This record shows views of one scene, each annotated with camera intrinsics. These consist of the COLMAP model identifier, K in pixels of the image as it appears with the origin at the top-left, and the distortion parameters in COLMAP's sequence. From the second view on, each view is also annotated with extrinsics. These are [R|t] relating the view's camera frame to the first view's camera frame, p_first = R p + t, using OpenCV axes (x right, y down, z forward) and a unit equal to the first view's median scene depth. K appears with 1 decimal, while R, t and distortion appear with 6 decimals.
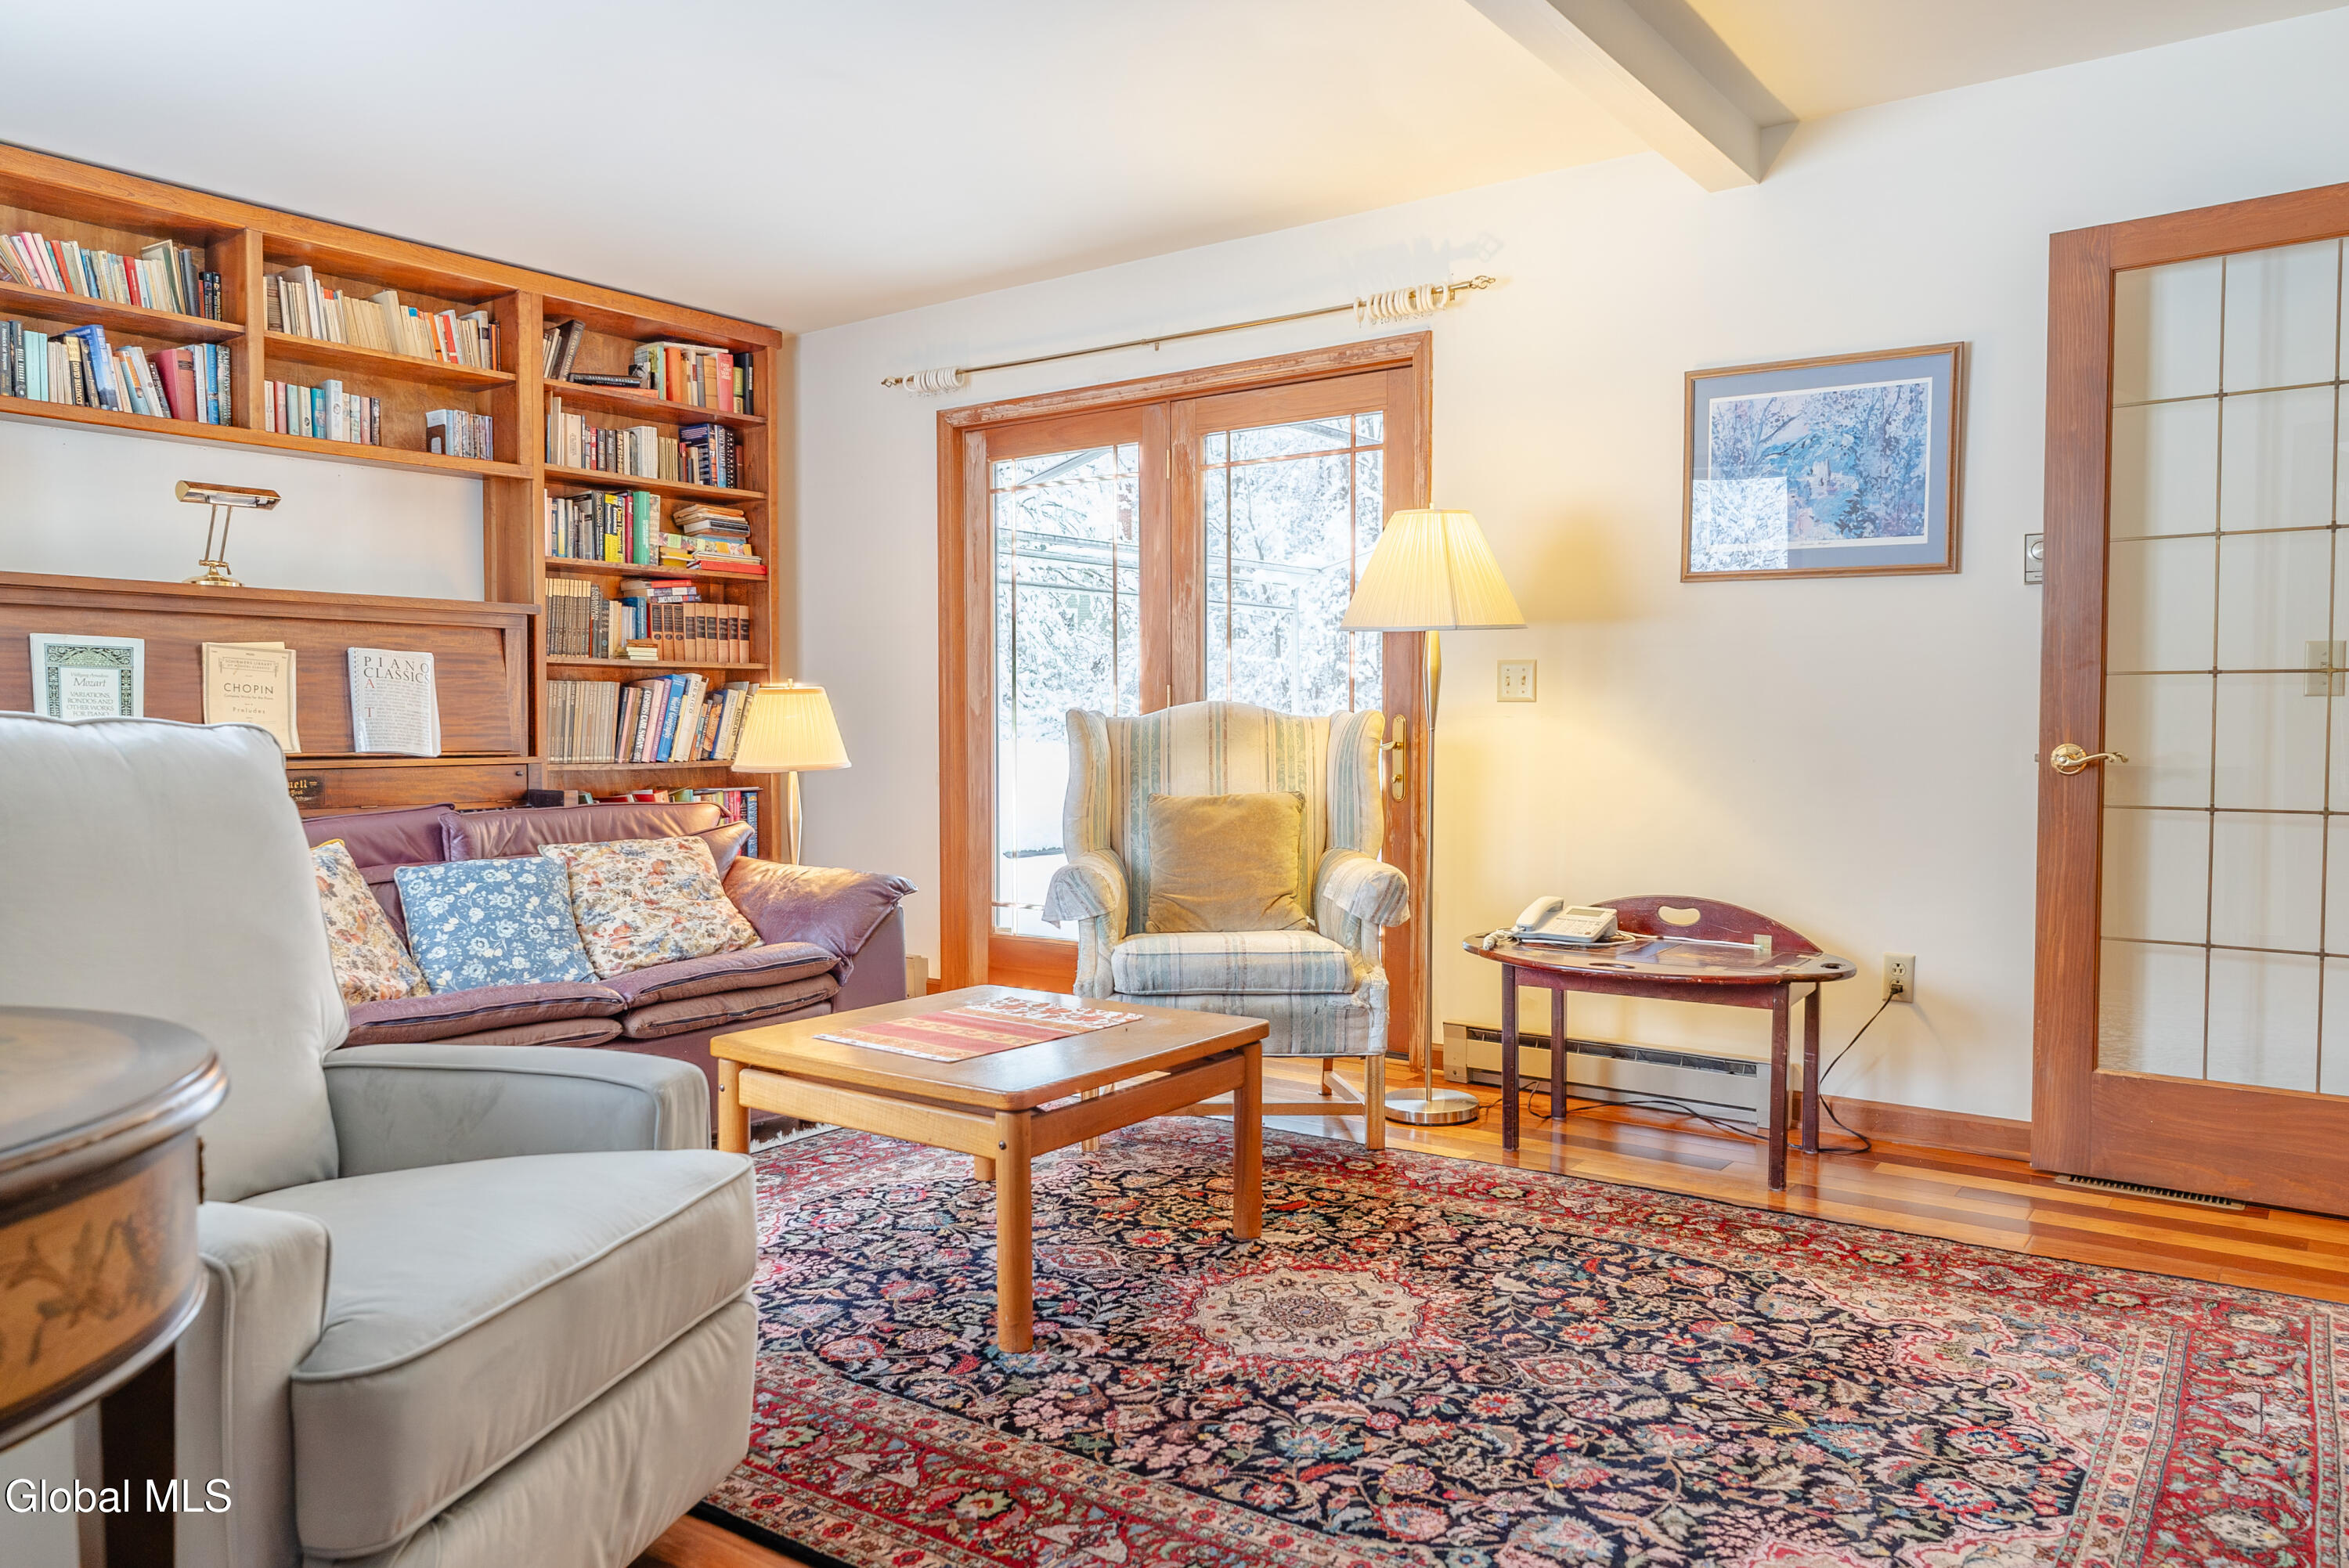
lens RADIAL K [[1624.2, 0, 1185.0], [0, 1624.2, 784.5], [0, 0, 1]] dist [-0.021203, 0.003924]
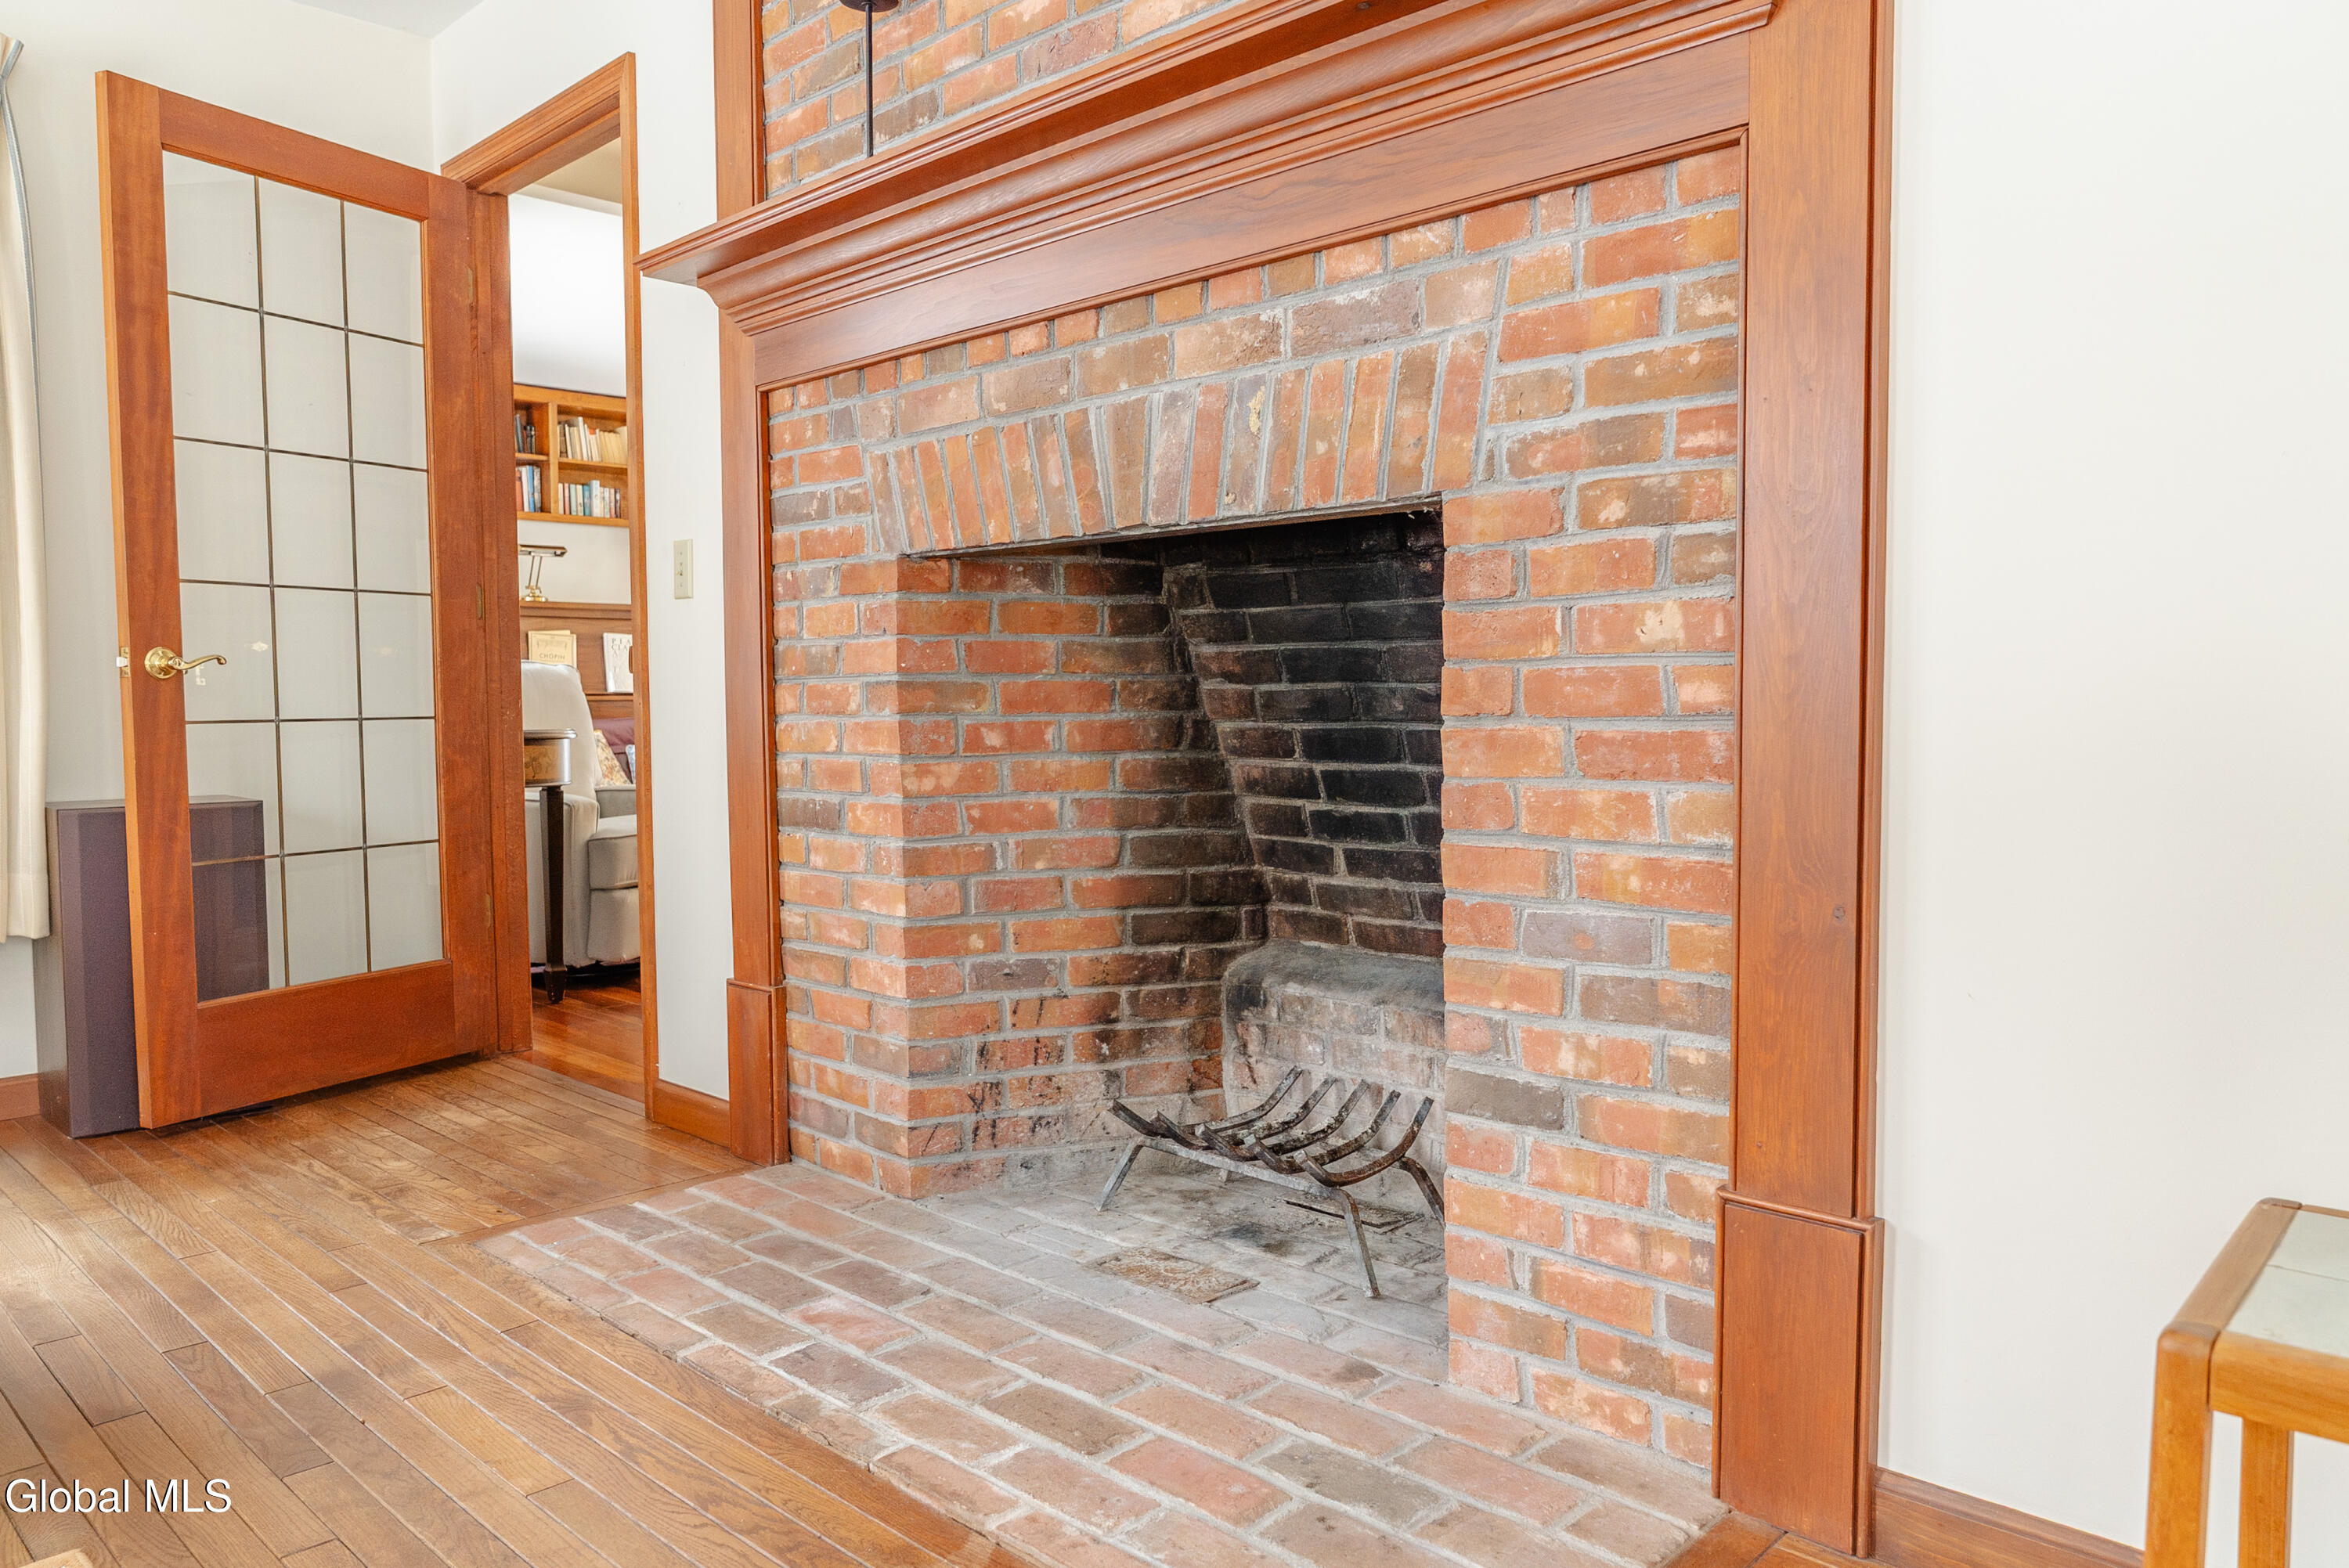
lens RADIAL K [[1624.2, 0, 1185.0], [0, 1624.2, 784.5], [0, 0, 1]] dist [-0.021203, 0.003924]
pose [[0.990603, 0.003051, -0.136738, 0.509973], [-0.000838, 0.999868, 0.016243, 0.073875], [0.136769, -0.015975, 0.990474, -0.963739]]
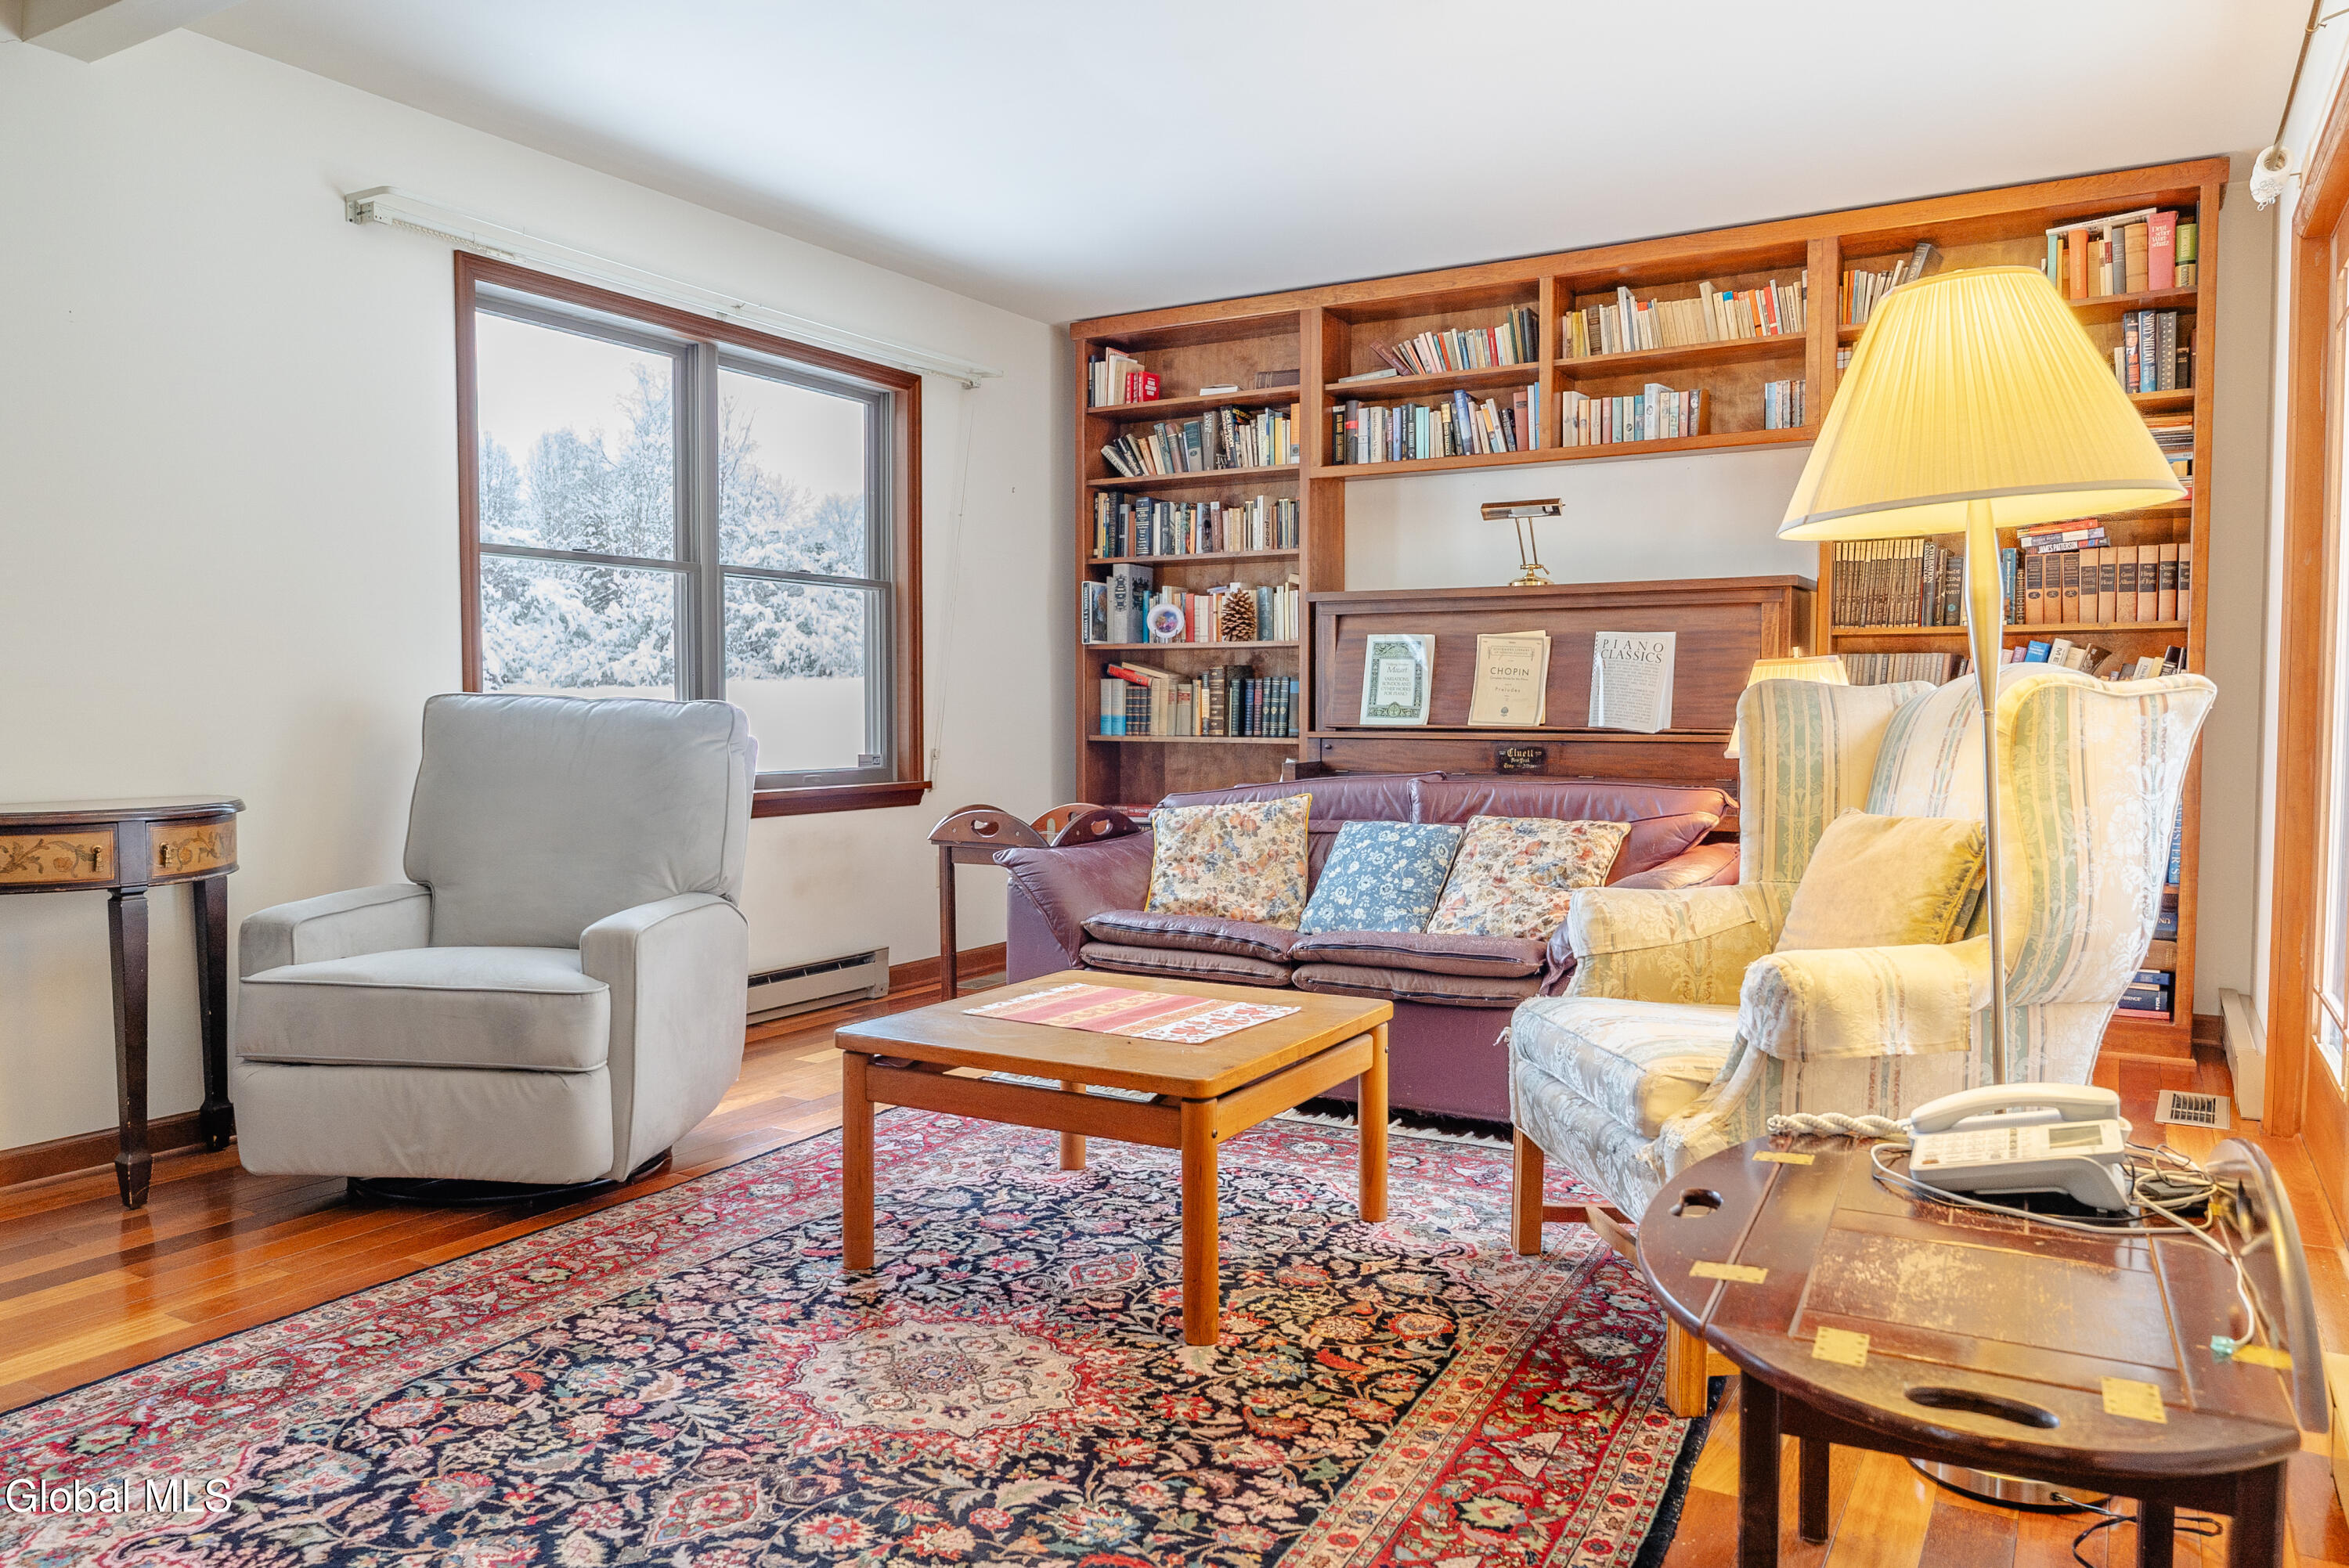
lens RADIAL K [[1624.2, 0, 1185.0], [0, 1624.2, 784.5], [0, 0, 1]] dist [-0.021203, 0.003924]
pose [[0.091872, 0.049602, -0.994535, 0.783941], [-0.037622, 0.998218, 0.046310, -0.030400], [0.995060, 0.033162, 0.093574, 0.870755]]
